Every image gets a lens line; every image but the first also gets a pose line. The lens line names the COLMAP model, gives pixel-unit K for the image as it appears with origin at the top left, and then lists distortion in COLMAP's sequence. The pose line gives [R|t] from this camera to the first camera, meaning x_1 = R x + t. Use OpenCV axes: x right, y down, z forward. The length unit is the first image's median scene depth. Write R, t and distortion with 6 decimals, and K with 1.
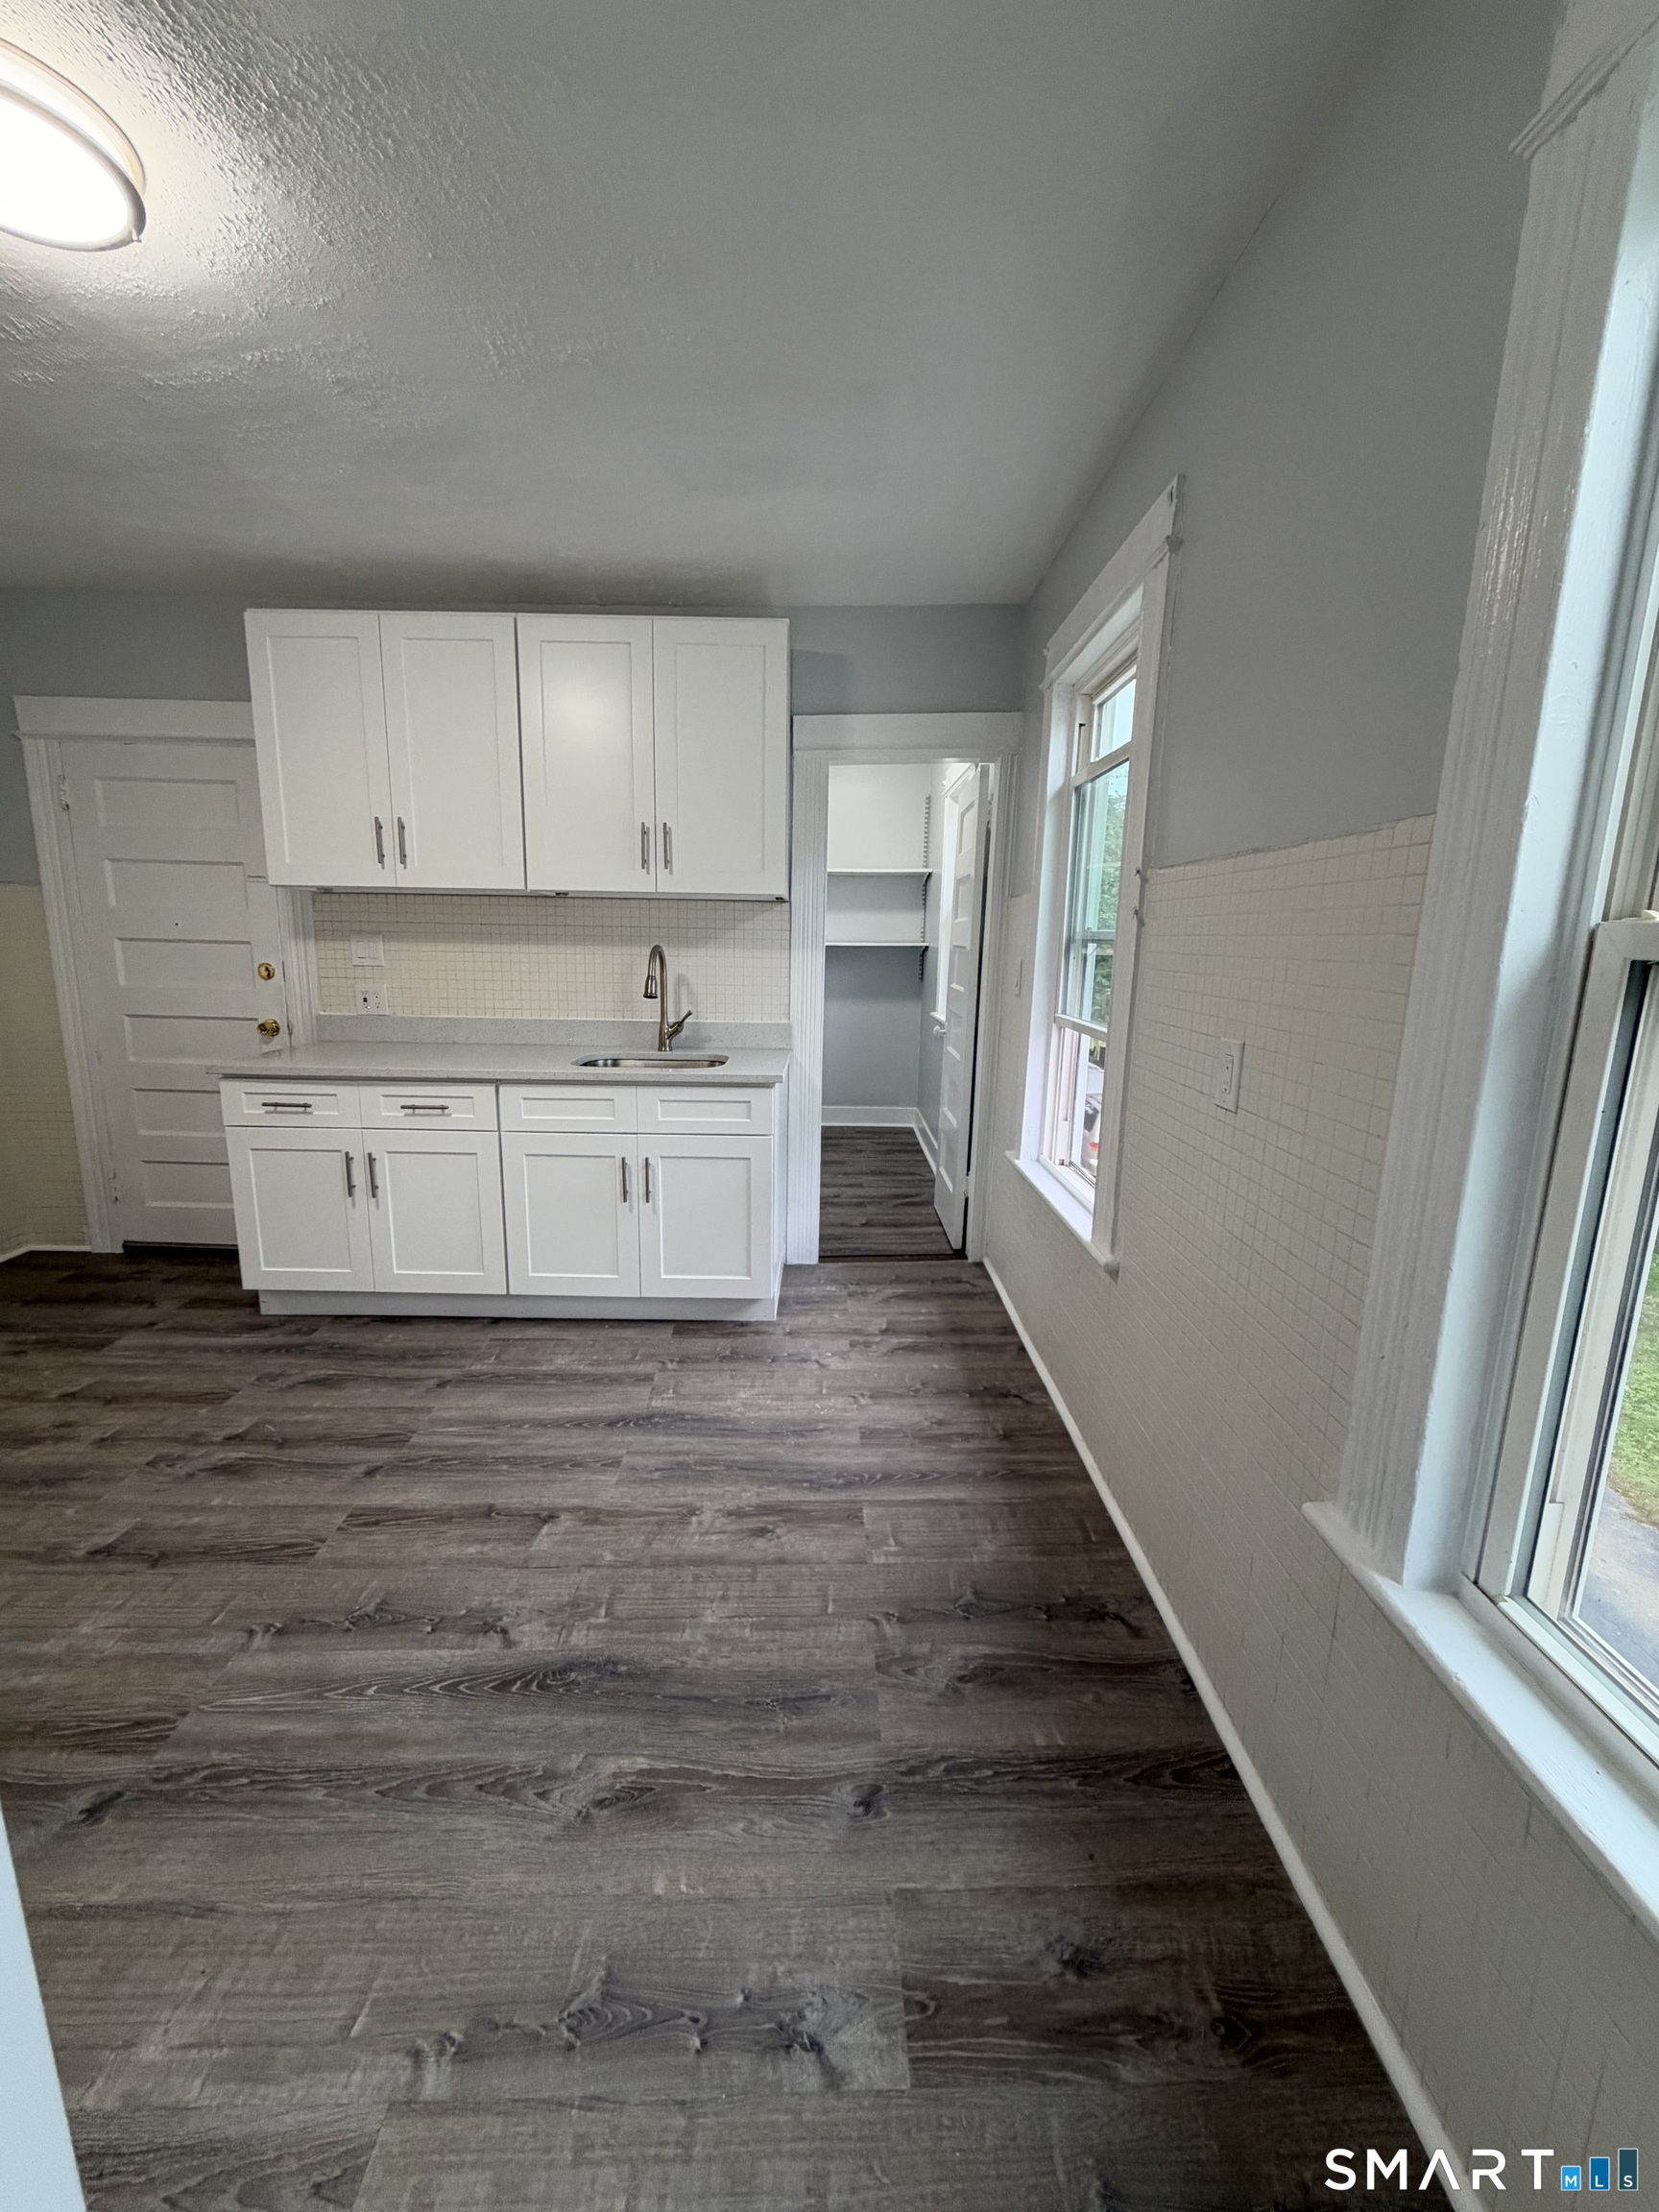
lens RADIAL K [[881.0, 0, 824.3], [0, 881.0, 1100.6], [0, 0, 1]] dist [-0.001006, 0.000236]
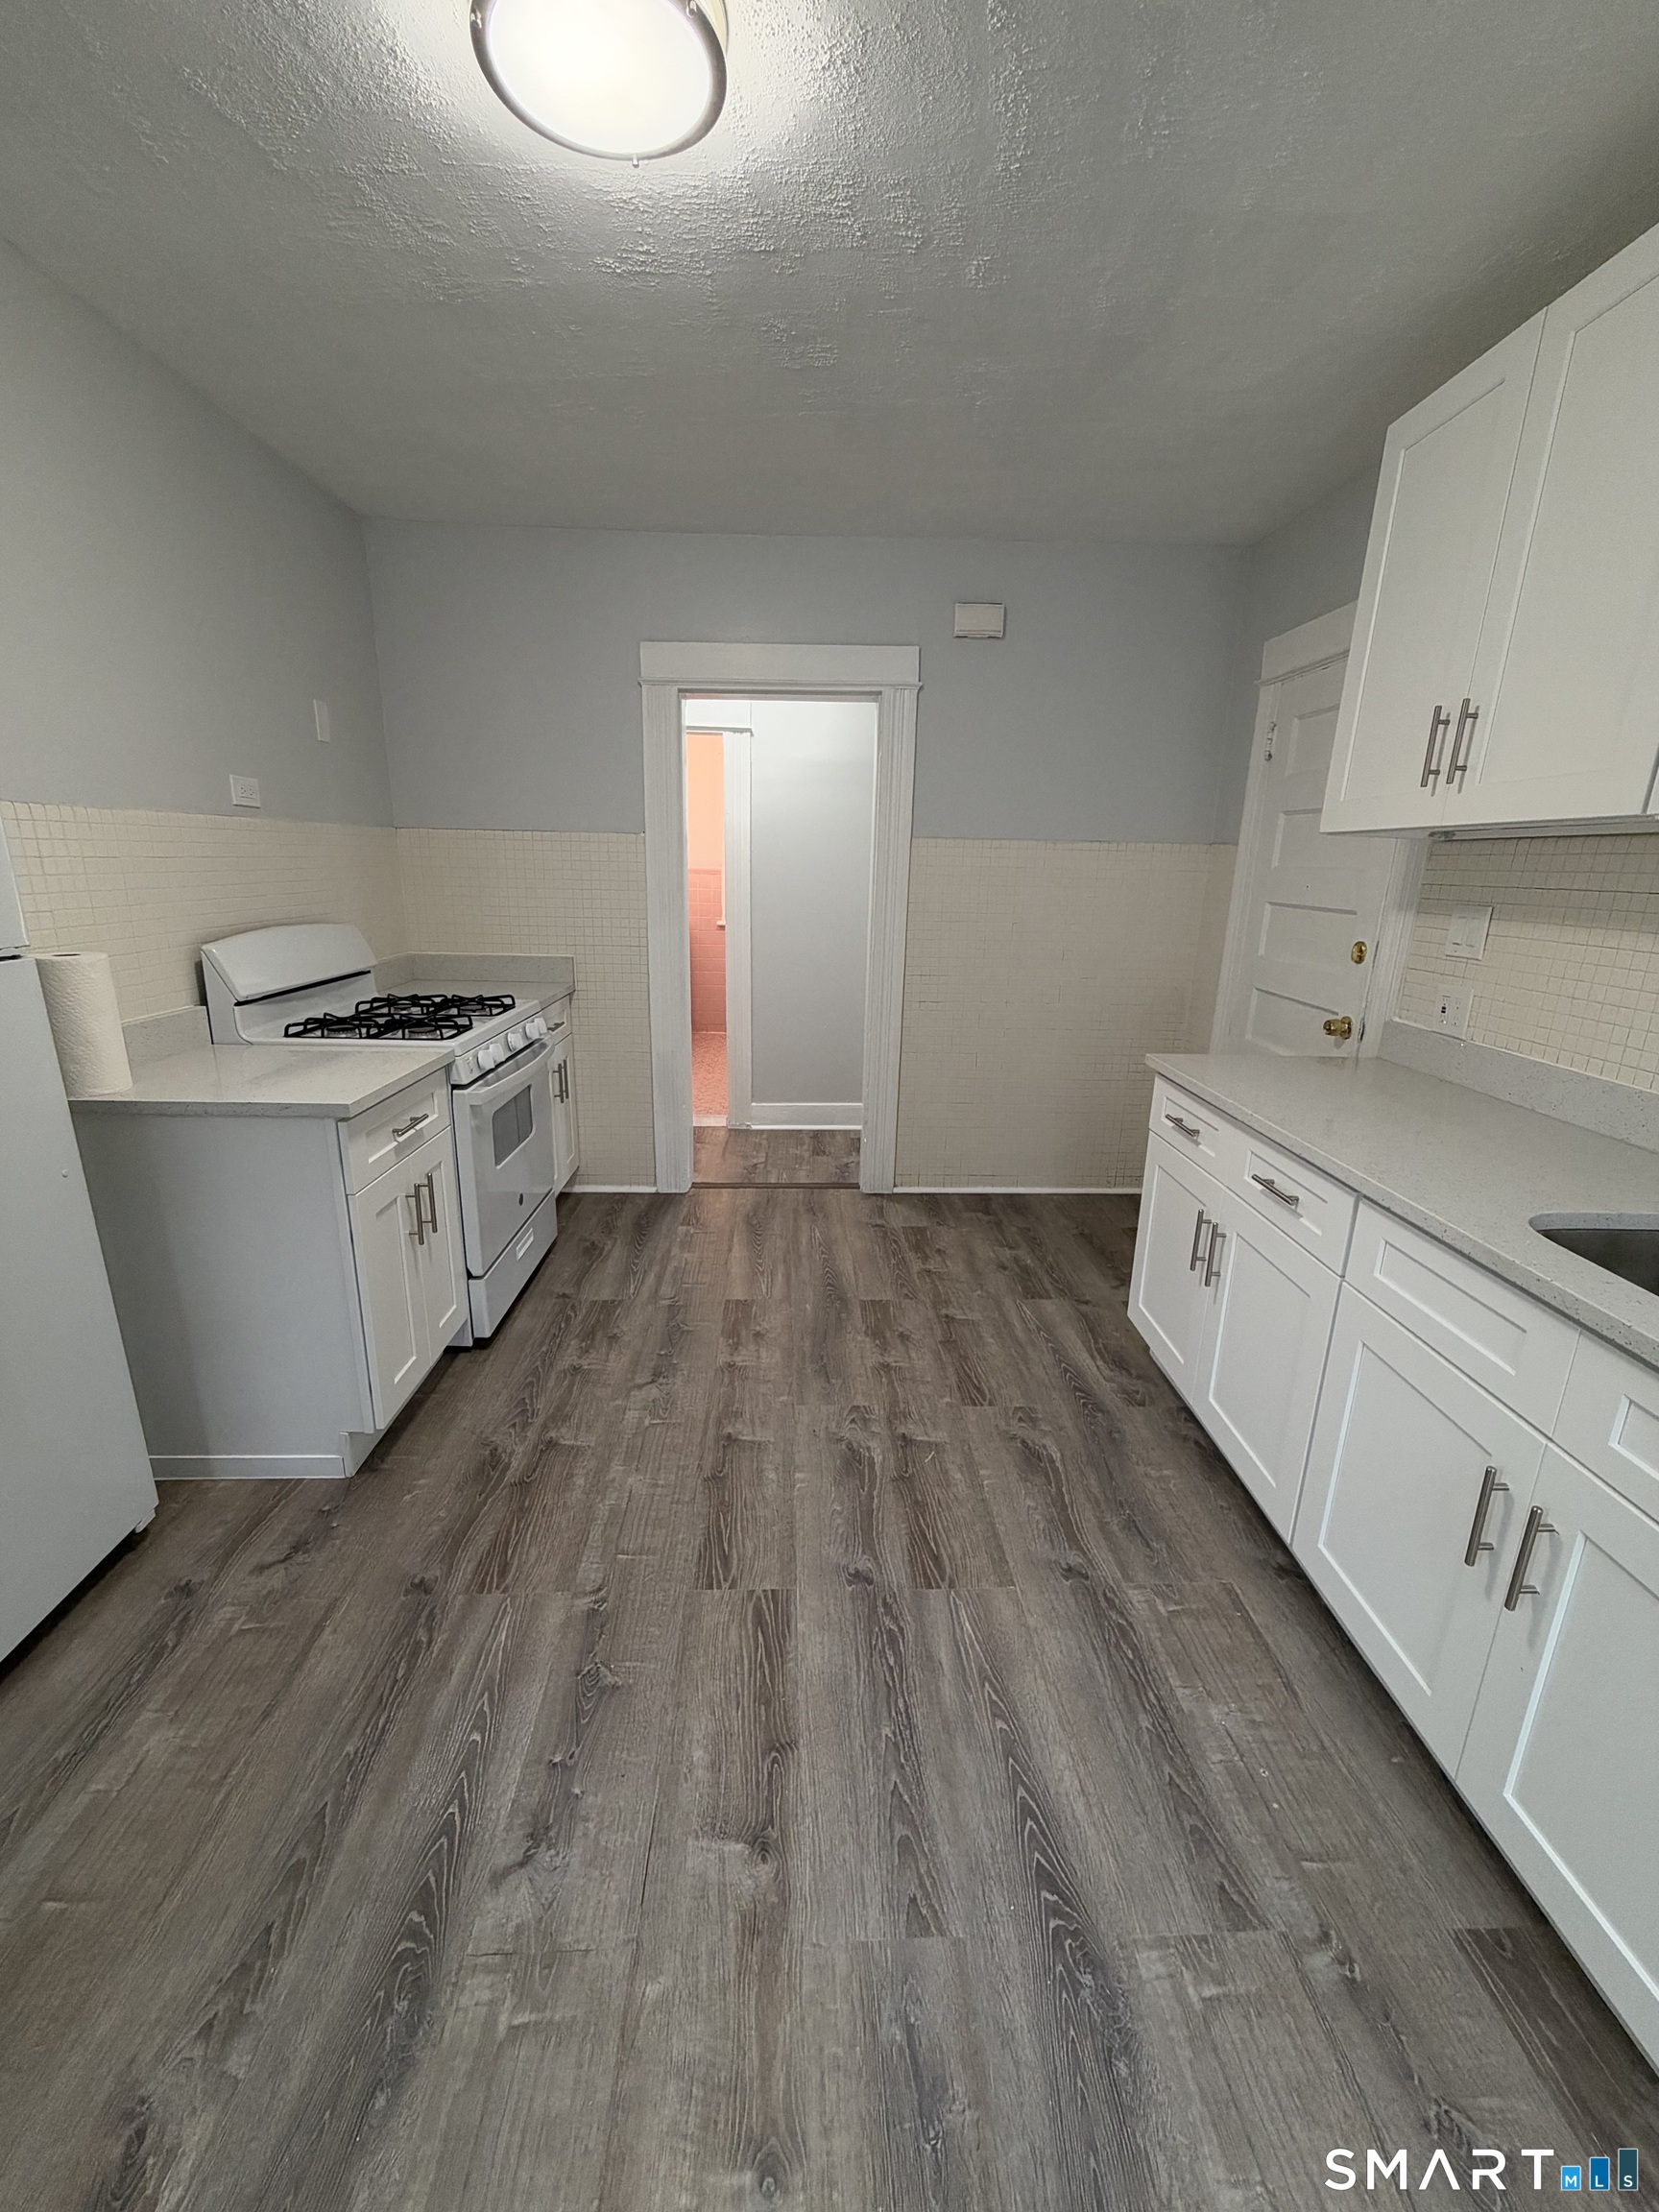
lens RADIAL K [[881.0, 0, 824.3], [0, 881.0, 1100.6], [0, 0, 1]] dist [-0.001006, 0.000236]
pose [[0.031720, 0.244694, -0.969081, 0.129764], [-0.205981, 0.950357, 0.233224, -0.144138], [0.978042, 0.192214, 0.080547, 0.699042]]
